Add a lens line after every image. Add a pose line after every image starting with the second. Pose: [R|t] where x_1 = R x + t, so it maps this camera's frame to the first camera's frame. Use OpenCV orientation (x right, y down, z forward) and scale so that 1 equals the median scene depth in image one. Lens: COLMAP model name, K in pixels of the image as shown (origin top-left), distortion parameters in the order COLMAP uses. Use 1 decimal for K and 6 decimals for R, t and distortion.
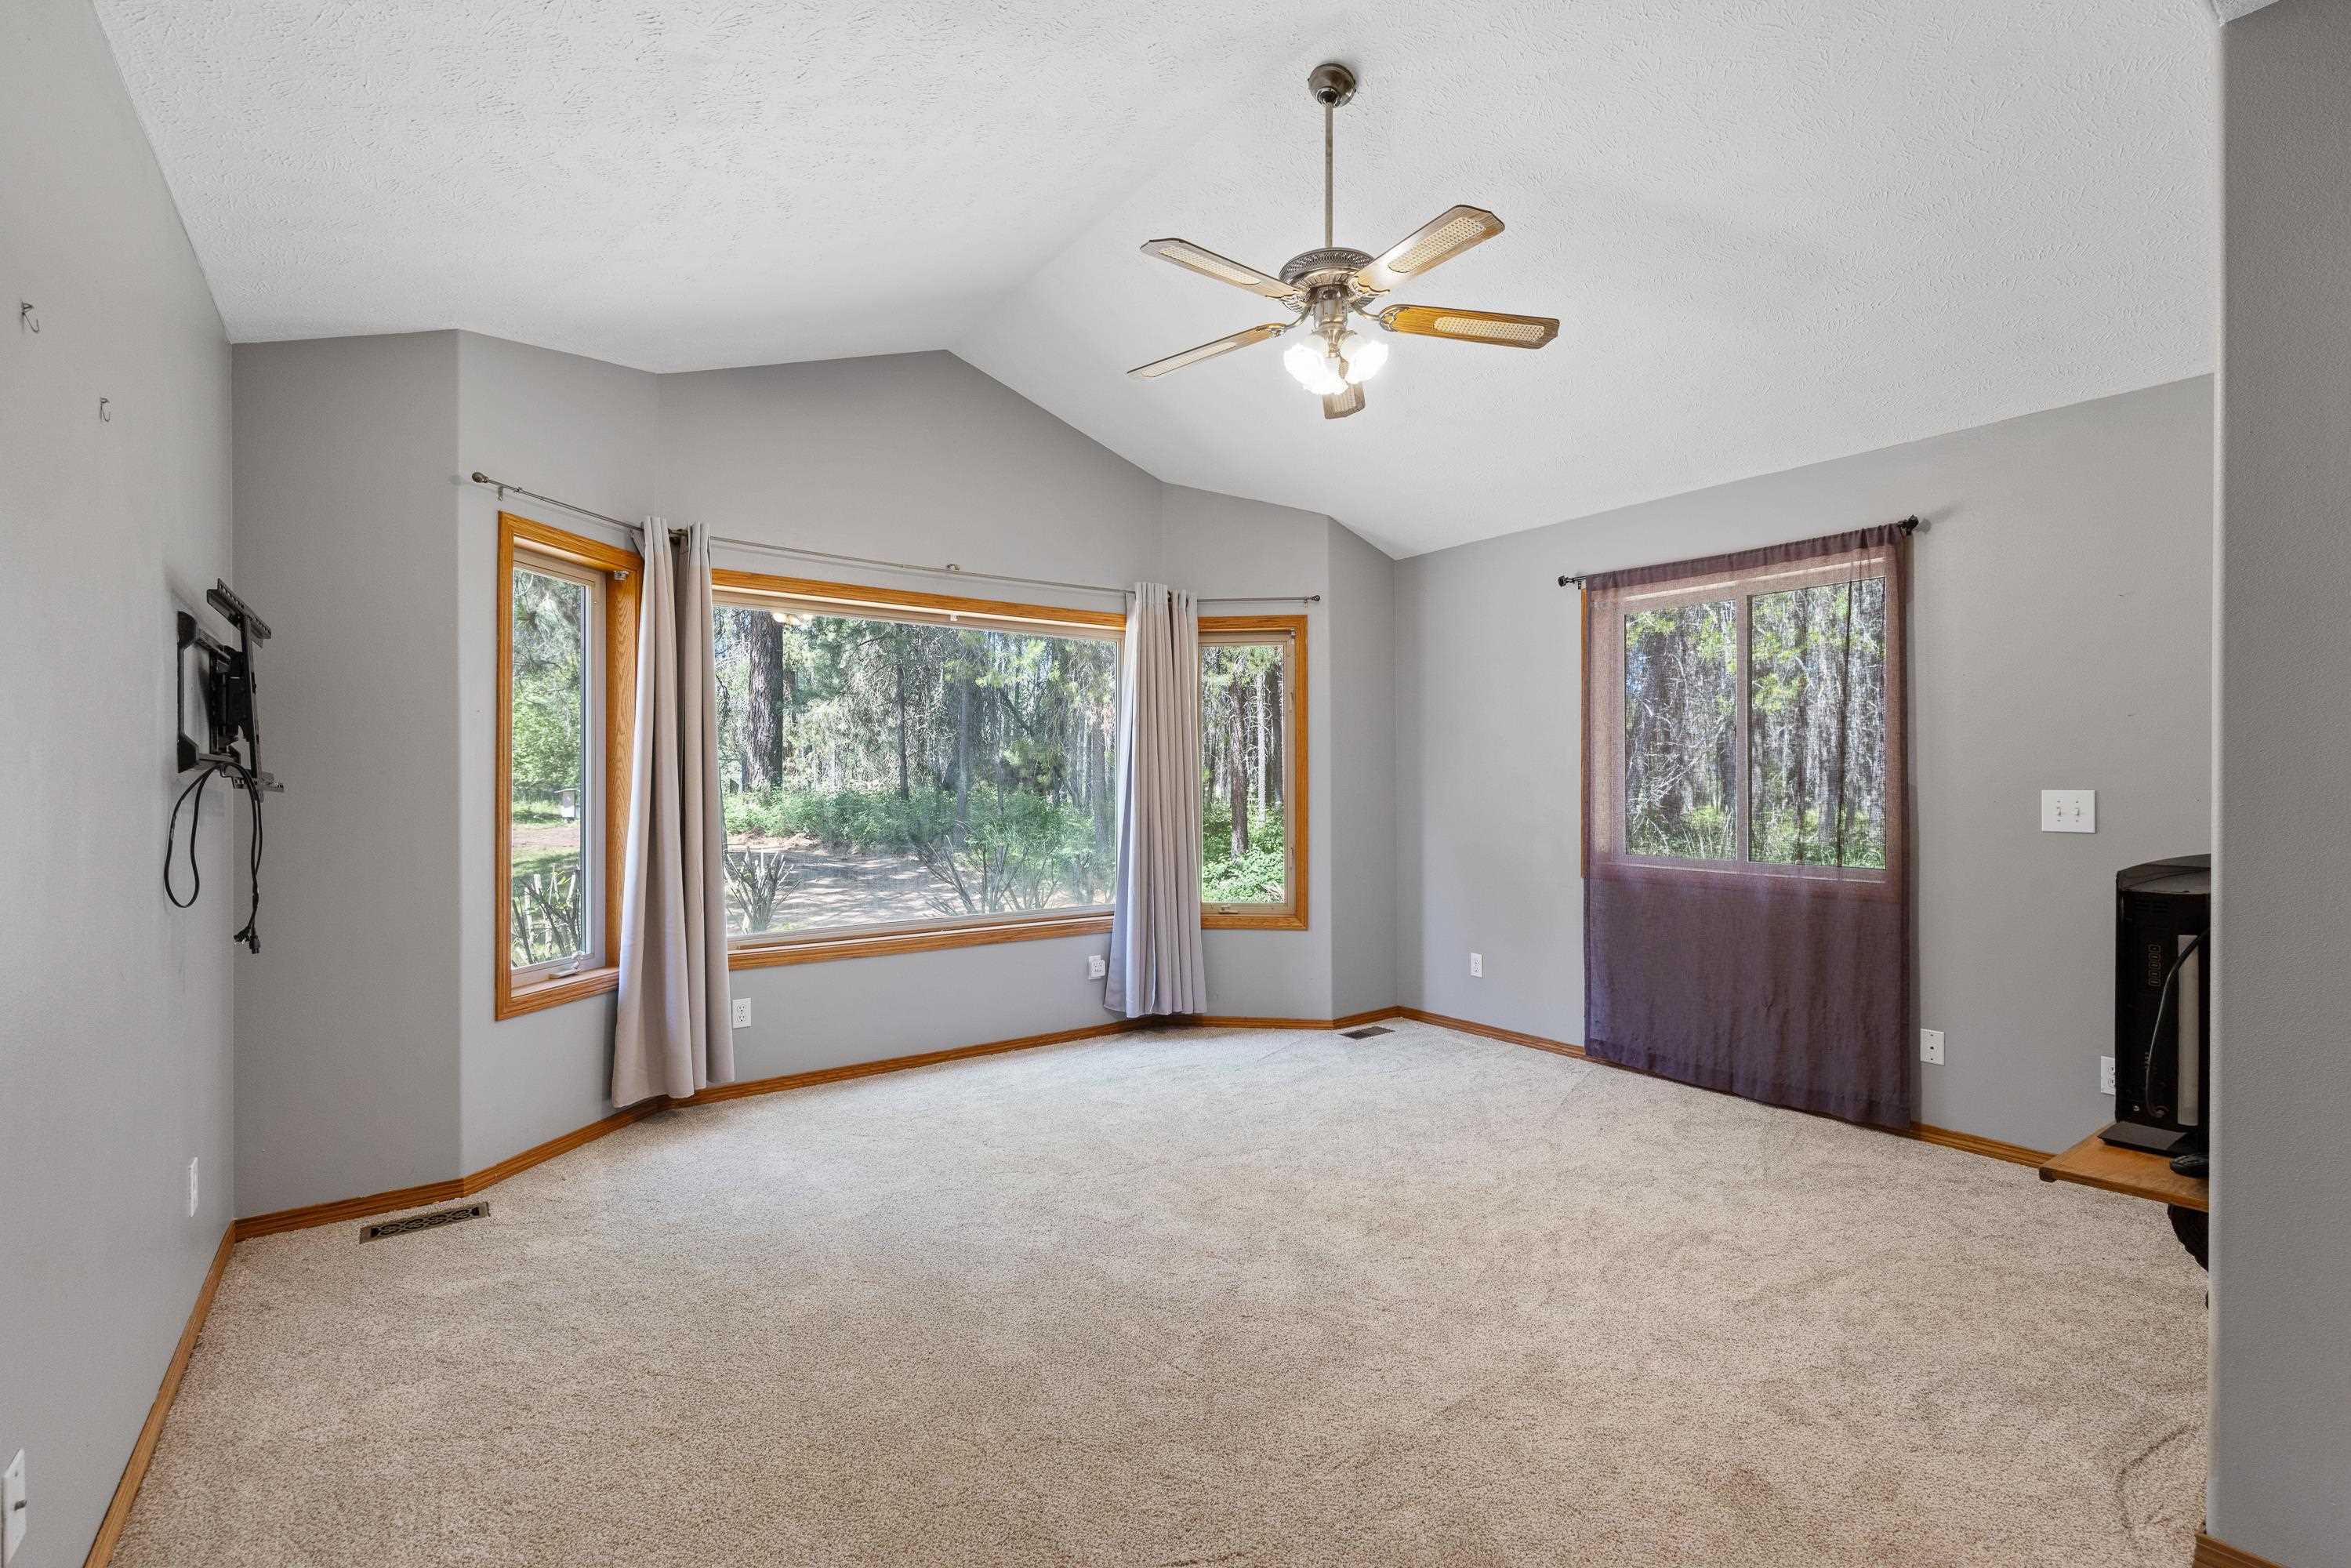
lens RADIAL K [[997.8, 0, 1182.7], [0, 997.8, 783.6], [0, 0, 1]] dist [-0.008661, -0.000390]
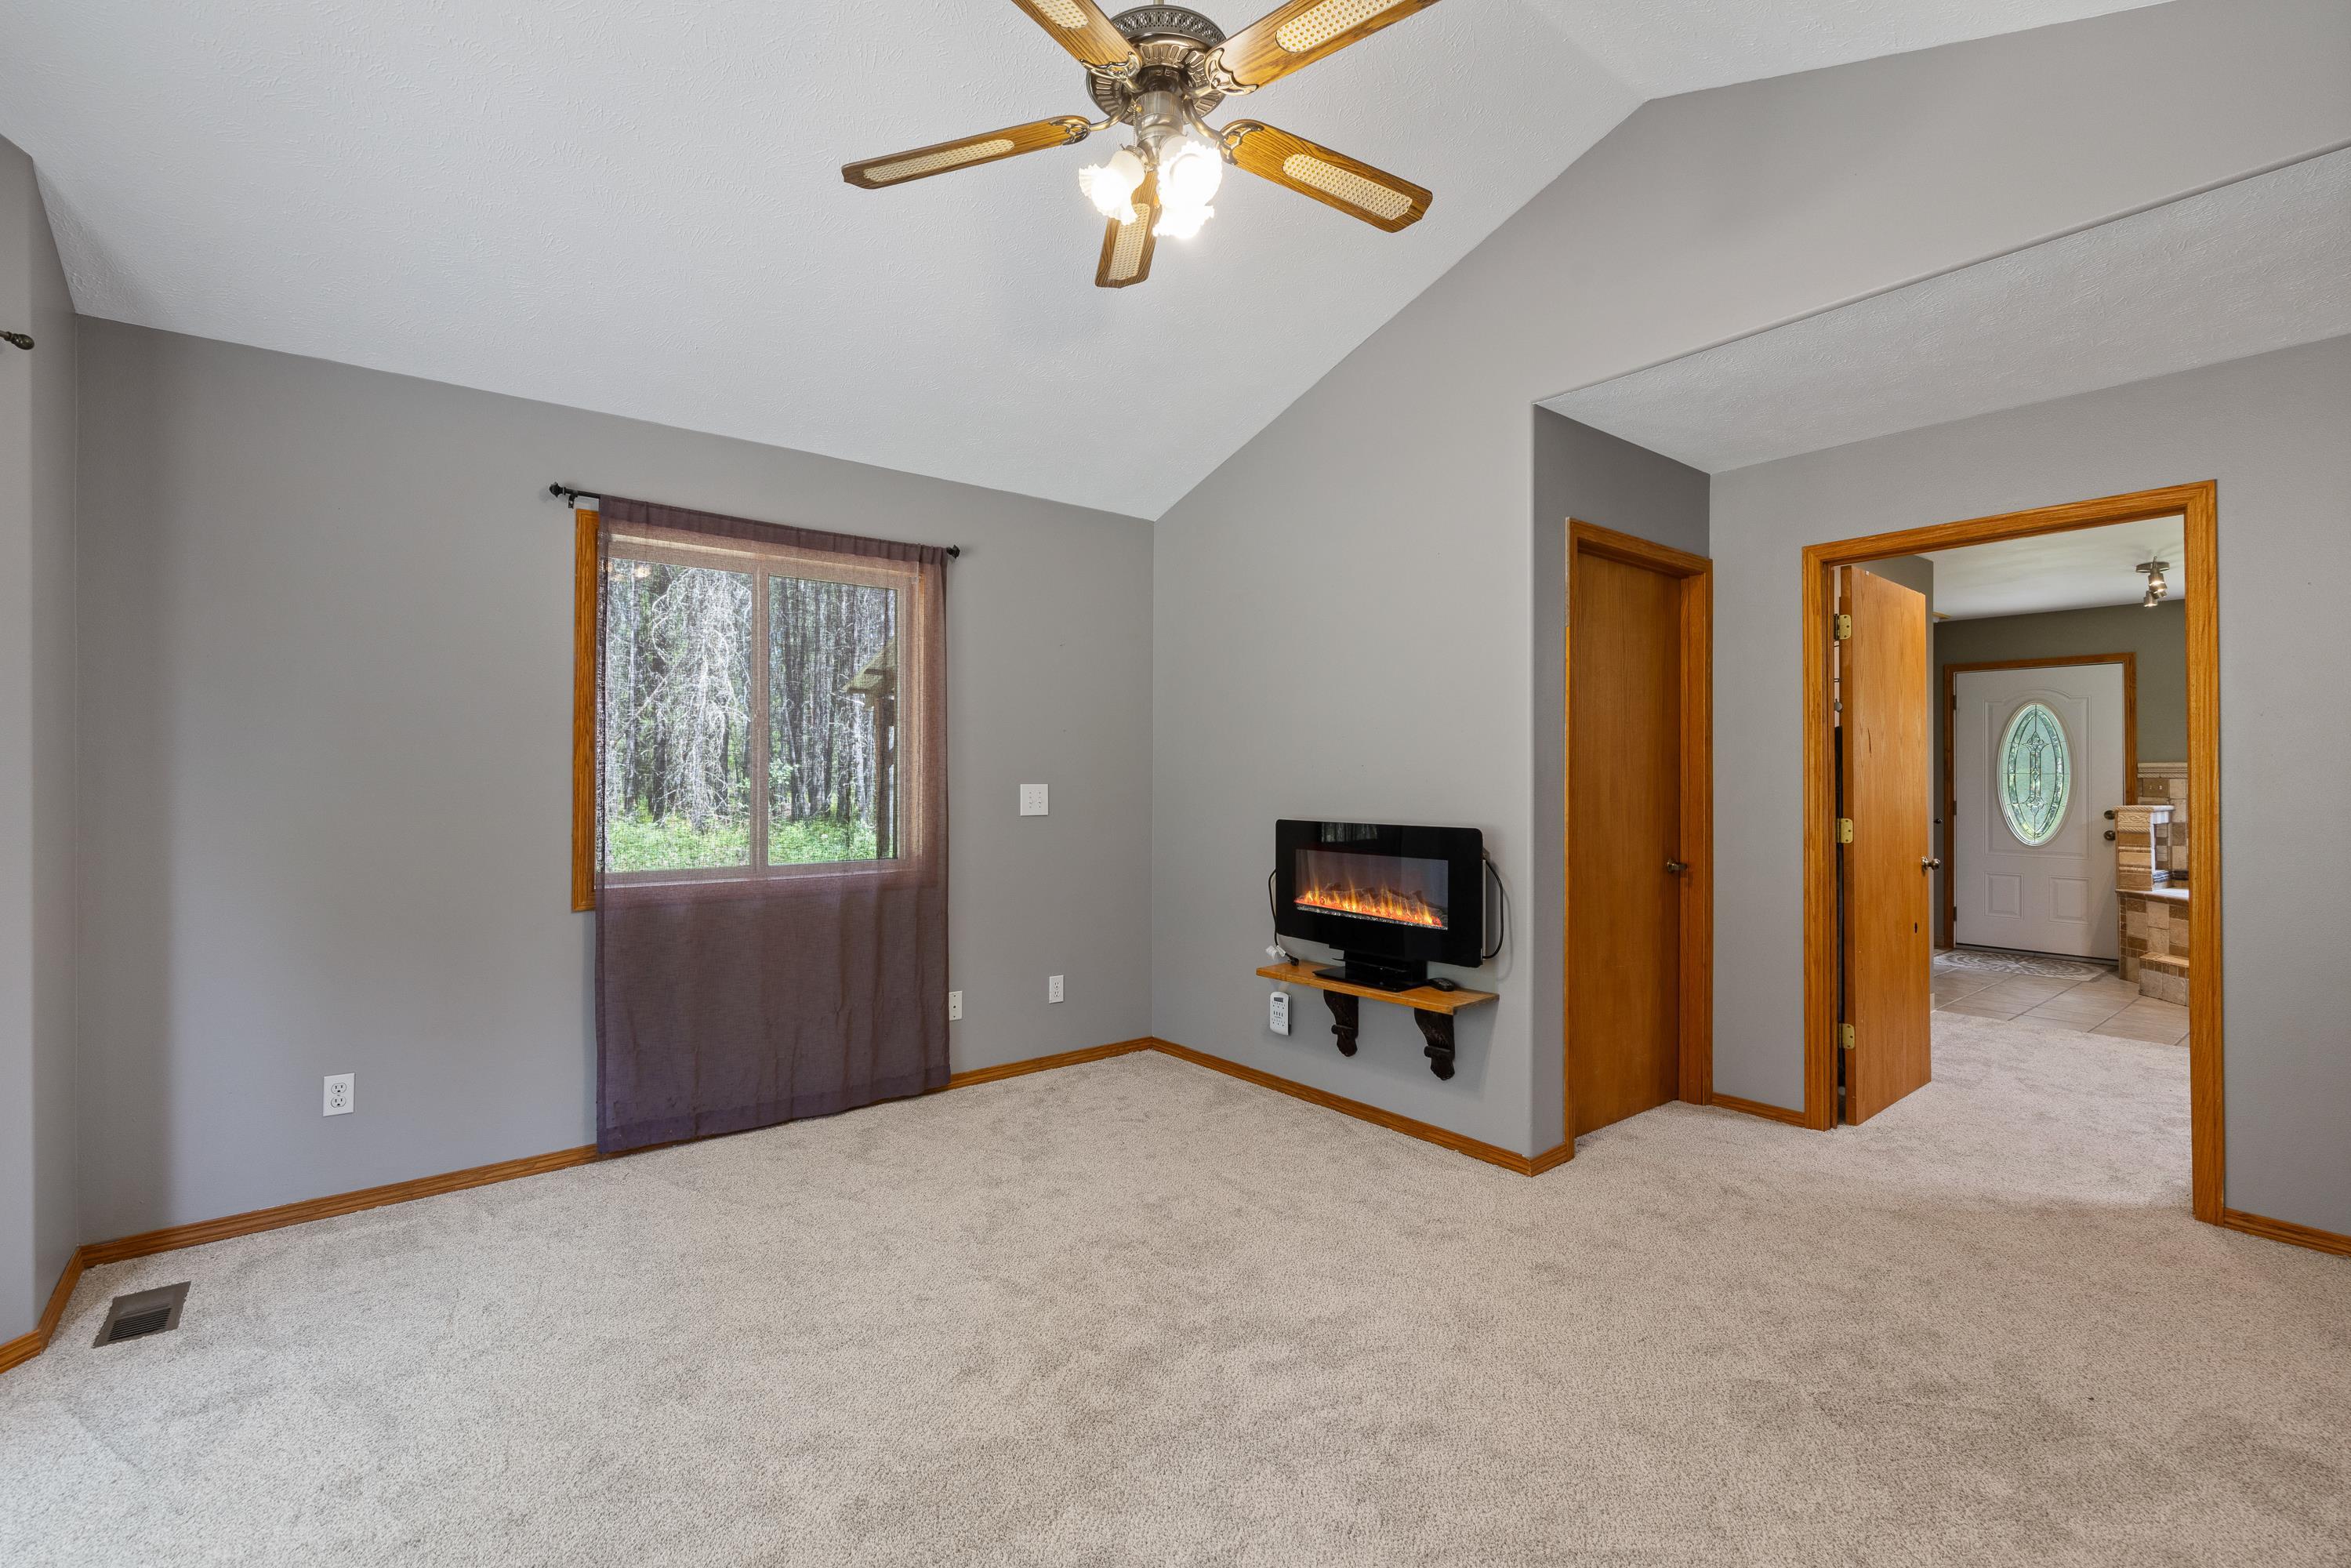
lens RADIAL K [[997.8, 0, 1183.6], [0, 997.8, 775.9], [0, 0, 1]] dist [-0.008661, -0.000390]
pose [[-0.016330, 0.000519, 0.999867, -0.399546], [0.000547, 1.000000, -0.000510, -0.003193], [-0.999867, 0.000539, -0.016330, 0.719045]]
